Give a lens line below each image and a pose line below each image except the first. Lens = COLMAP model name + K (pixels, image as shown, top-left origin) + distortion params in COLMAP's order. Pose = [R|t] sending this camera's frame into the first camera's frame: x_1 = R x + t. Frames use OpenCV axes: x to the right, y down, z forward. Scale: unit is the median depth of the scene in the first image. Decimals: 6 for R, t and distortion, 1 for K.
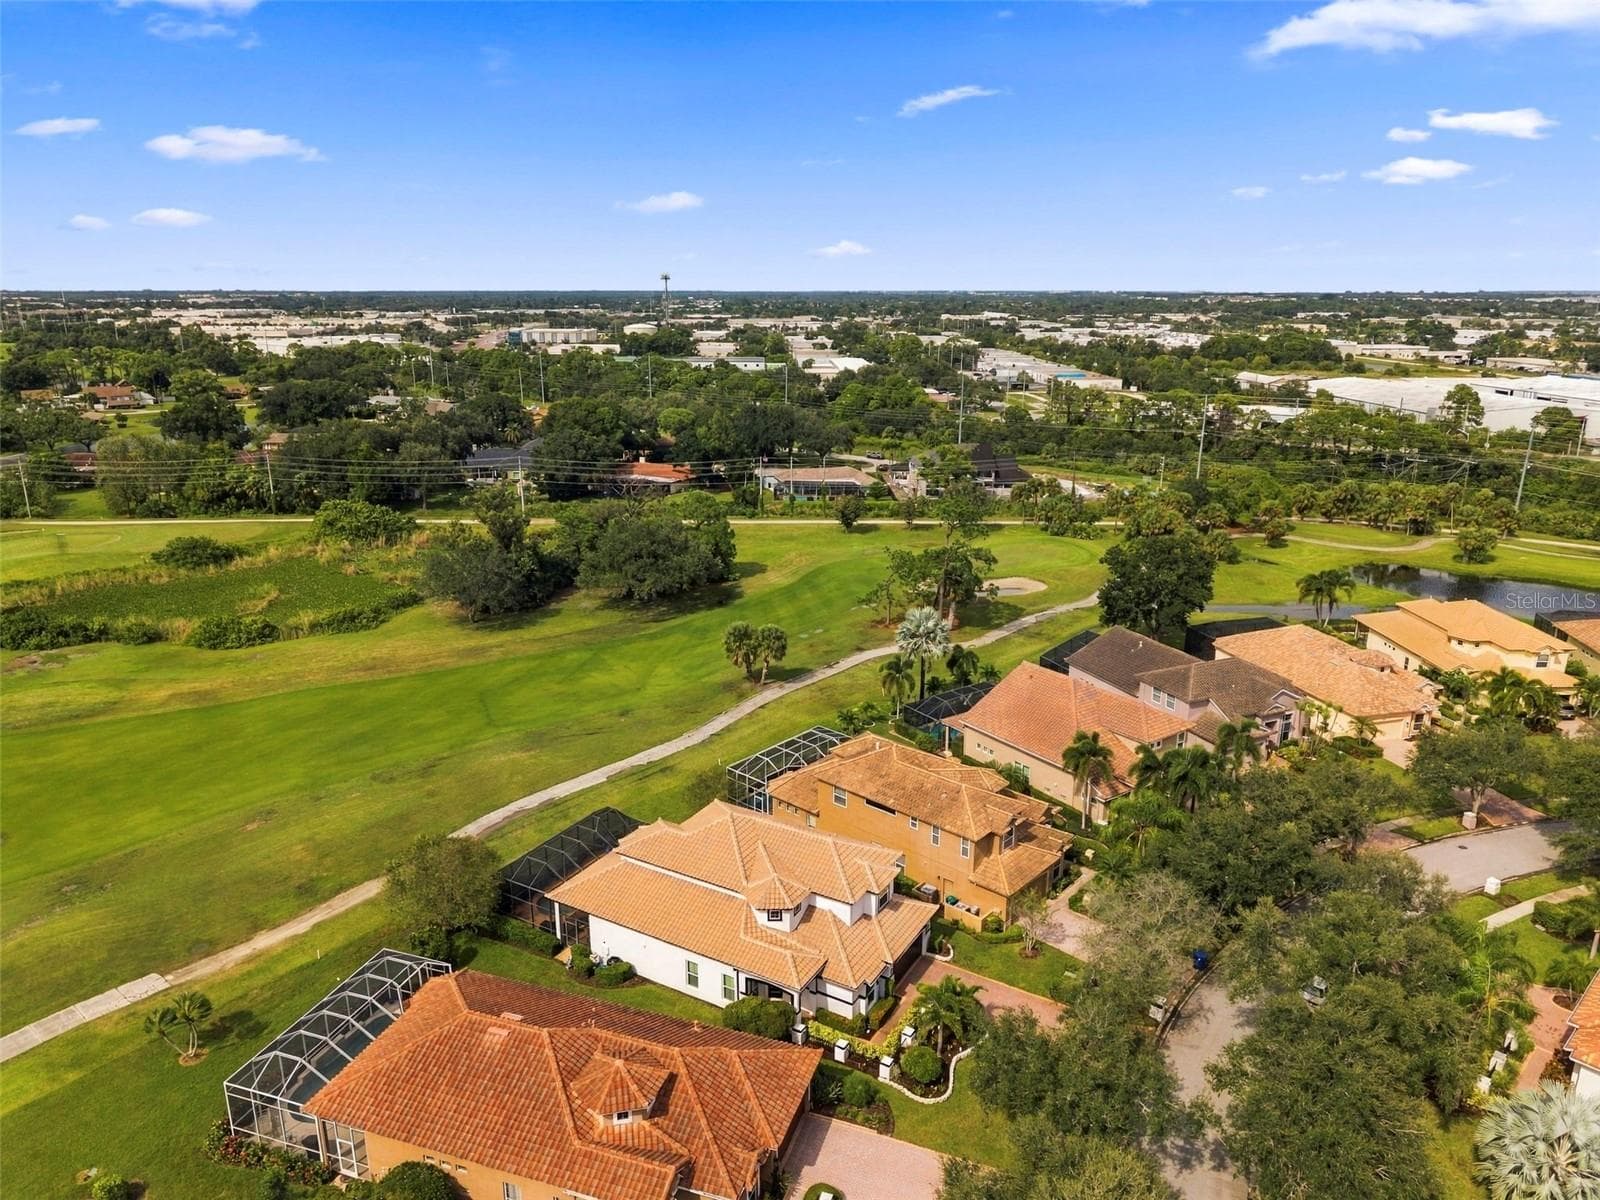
lens RADIAL K [[1059.3, 0, 802.3], [0, 1059.3, 593.4], [0, 0, 1]] dist [0.074607, -0.096079]
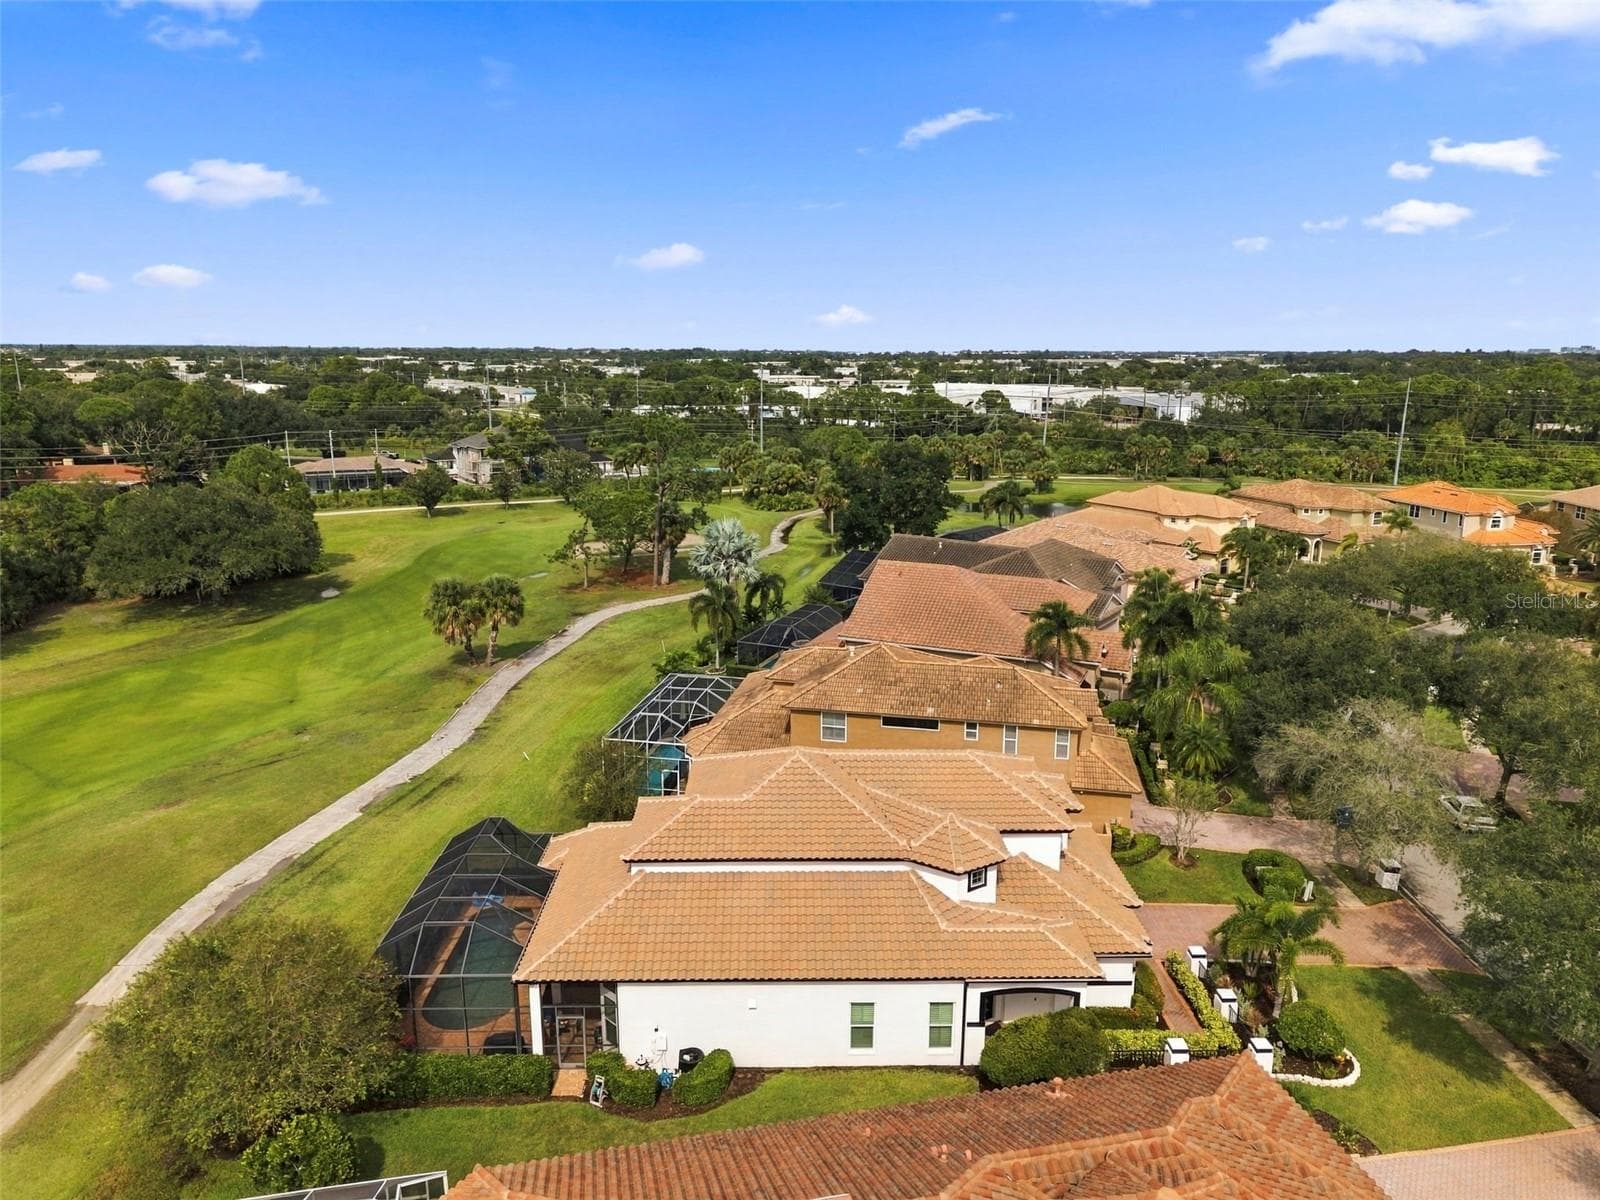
lens RADIAL K [[1059.3, 0, 802.3], [0, 1059.3, 593.4], [0, 0, 1]] dist [0.074607, -0.096079]
pose [[0.856885, -0.112252, 0.503138, -0.319587], [0.136563, 0.990564, -0.011580, 0.116637], [-0.497090, 0.078633, 0.864128, 0.439015]]
